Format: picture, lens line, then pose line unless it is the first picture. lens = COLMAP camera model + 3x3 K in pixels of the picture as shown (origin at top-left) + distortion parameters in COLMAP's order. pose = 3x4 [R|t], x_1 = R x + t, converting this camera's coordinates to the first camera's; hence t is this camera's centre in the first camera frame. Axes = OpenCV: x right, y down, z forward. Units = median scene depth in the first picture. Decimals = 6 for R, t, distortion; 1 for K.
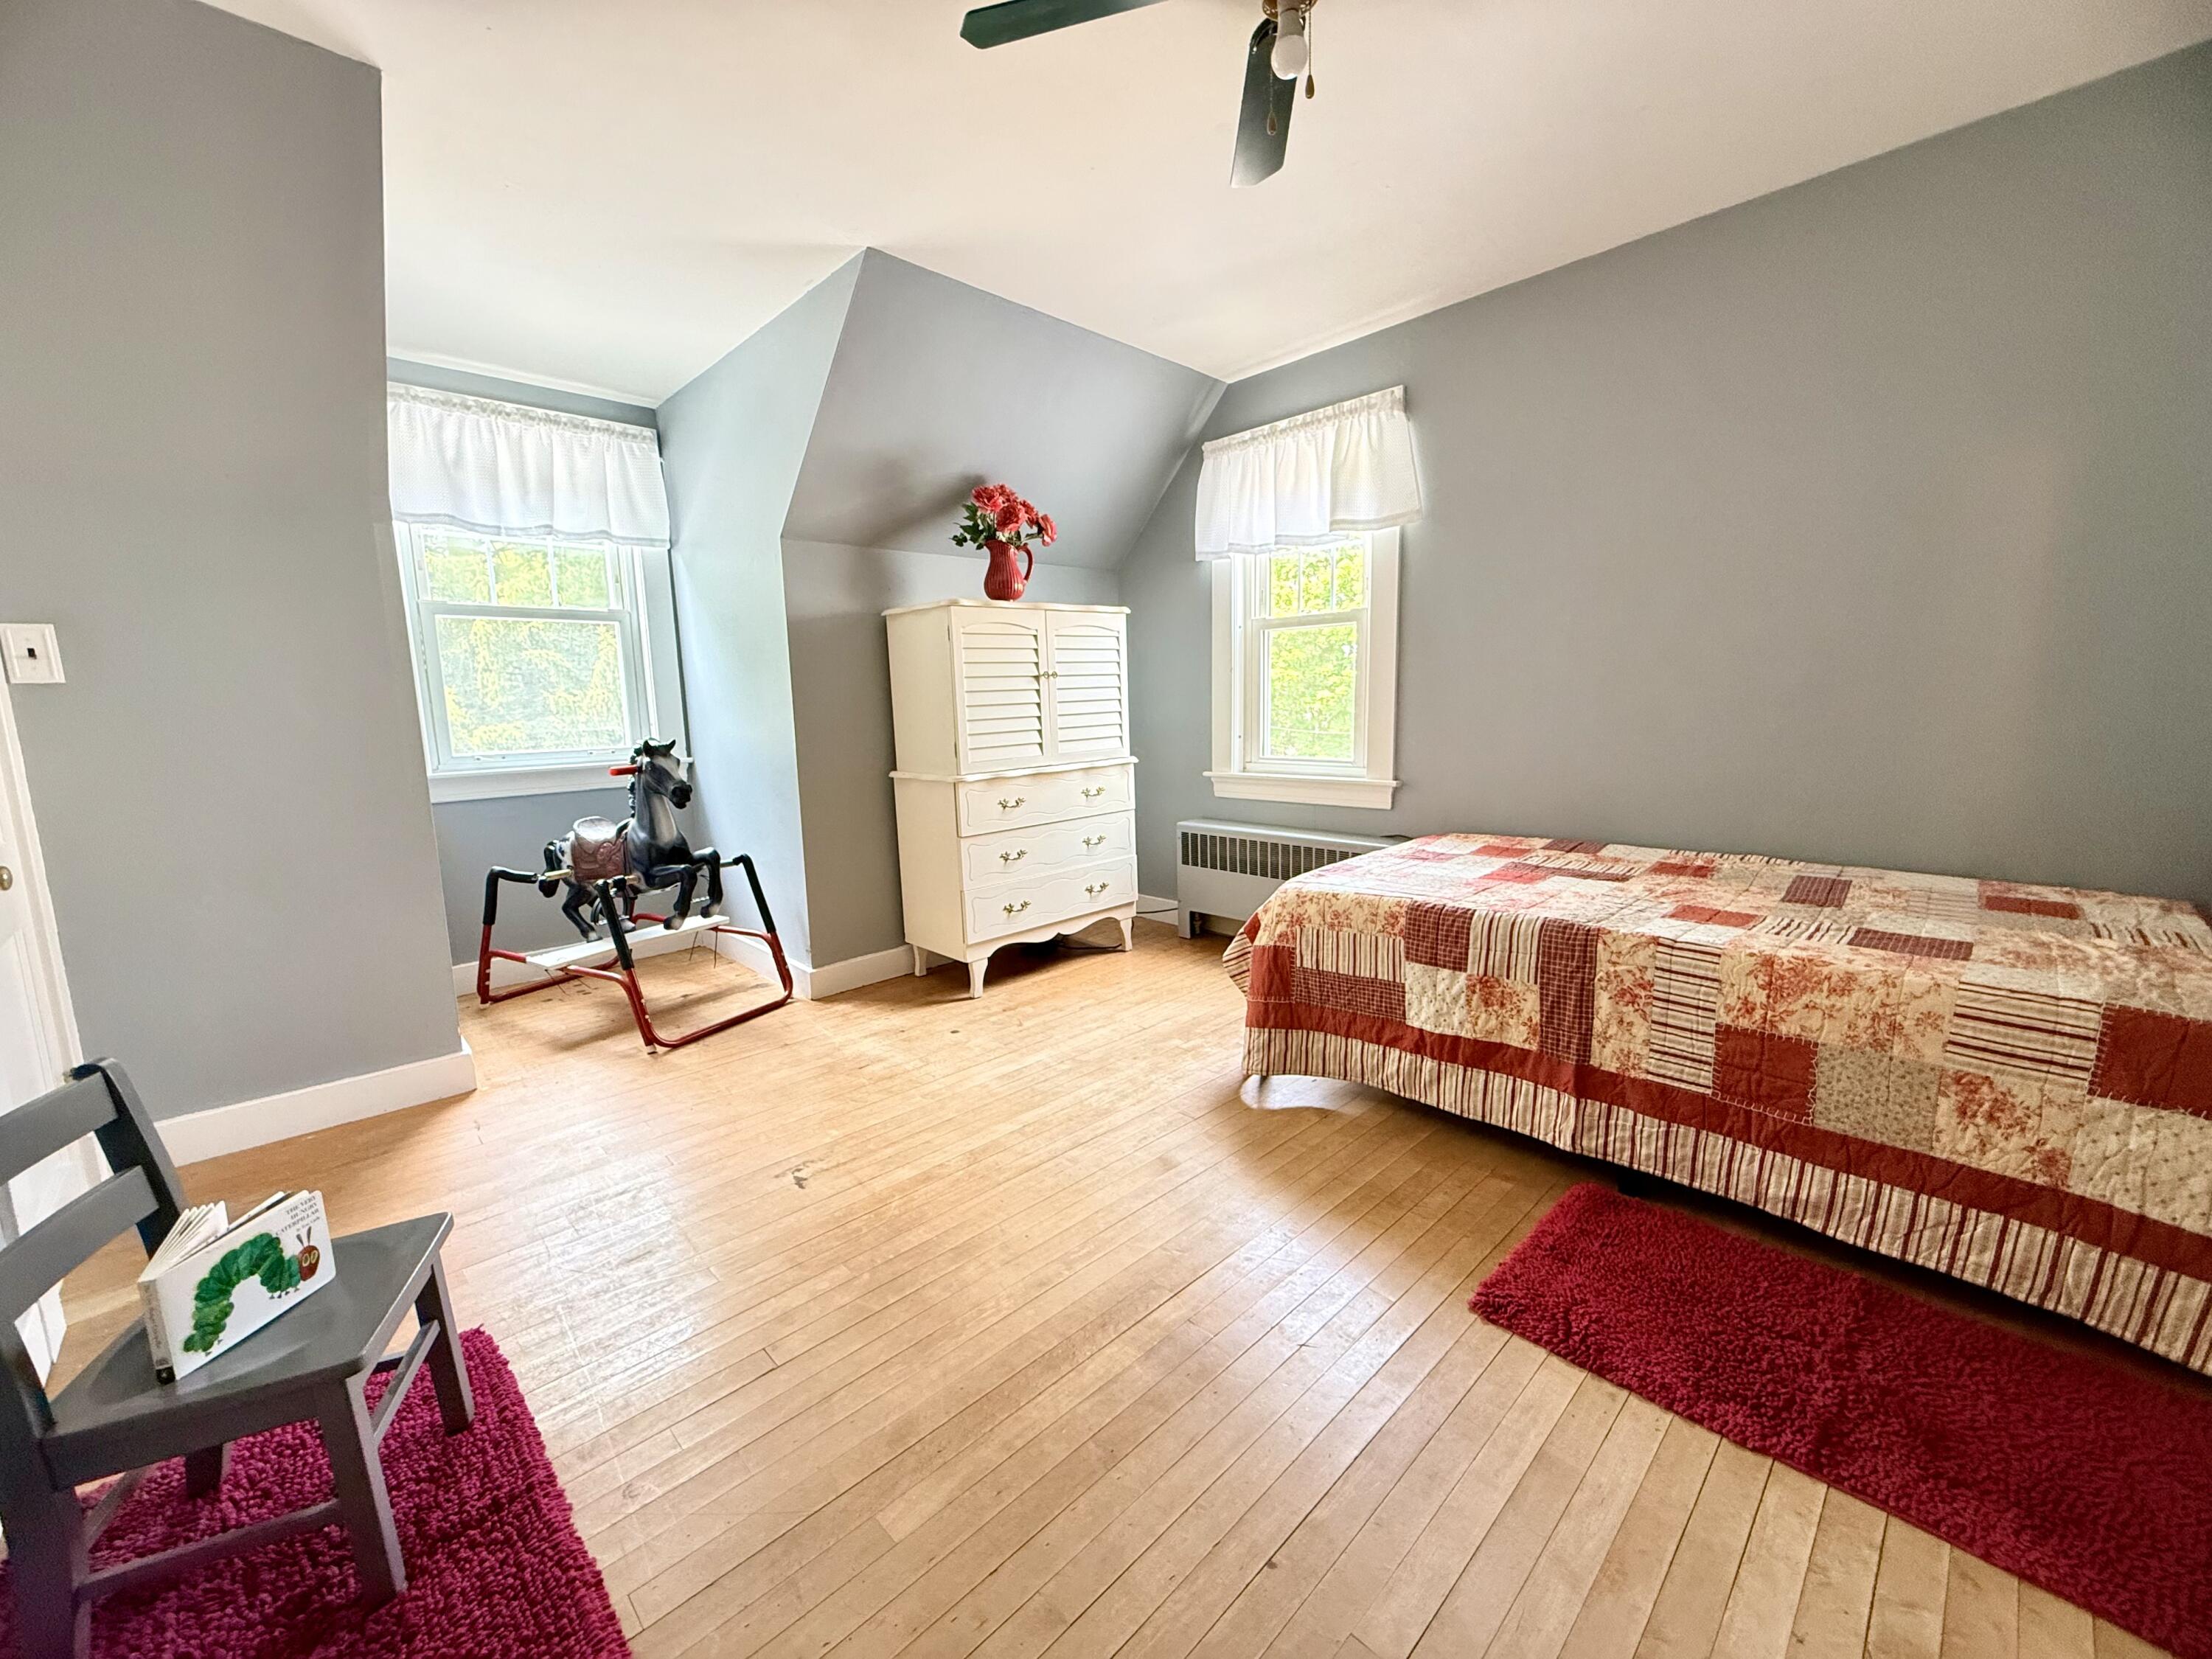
lens RADIAL K [[887.7, 0, 1106.0], [0, 887.7, 829.5], [0, 0, 1]] dist [0.000500, 0.000313]
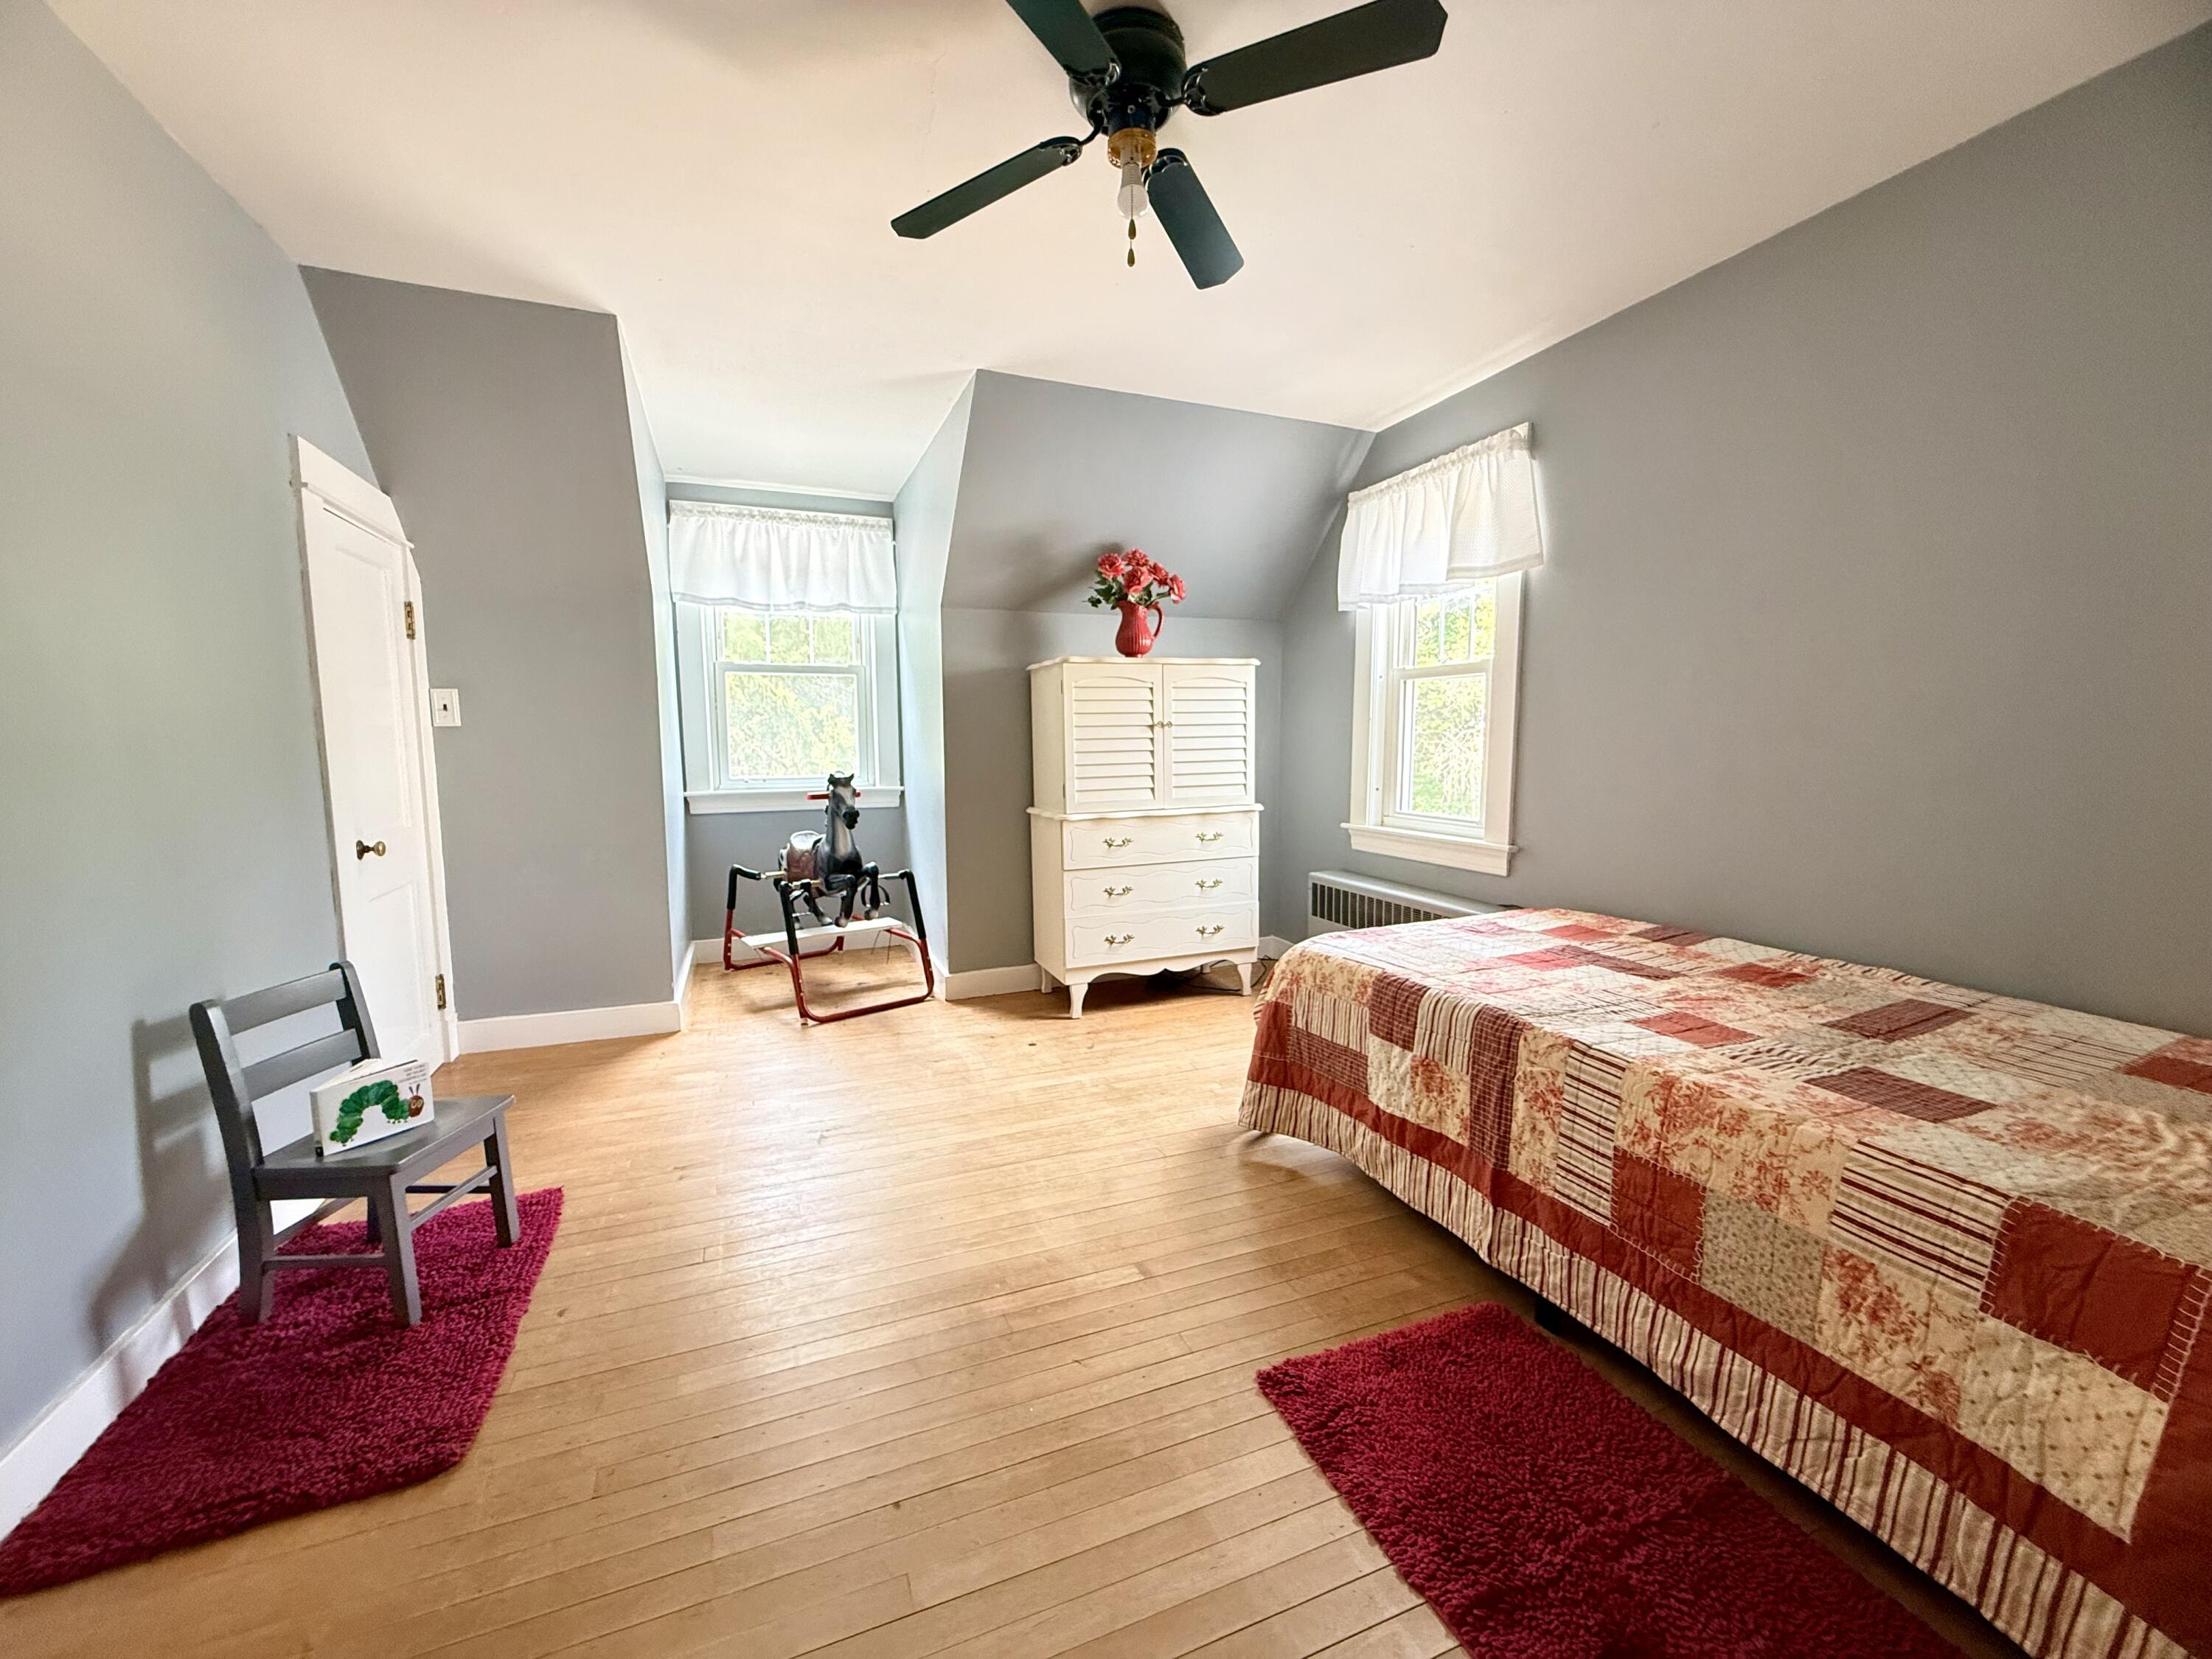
lens RADIAL K [[894.4, 0, 1106.0], [0, 894.4, 829.5], [0, 0, 1]] dist [0.001606, 0.000454]
pose [[0.925070, 0.060413, -0.374961, 0.446129], [-0.074061, 0.997009, -0.022080, -0.031470], [0.372506, 0.048195, 0.926777, -0.021085]]
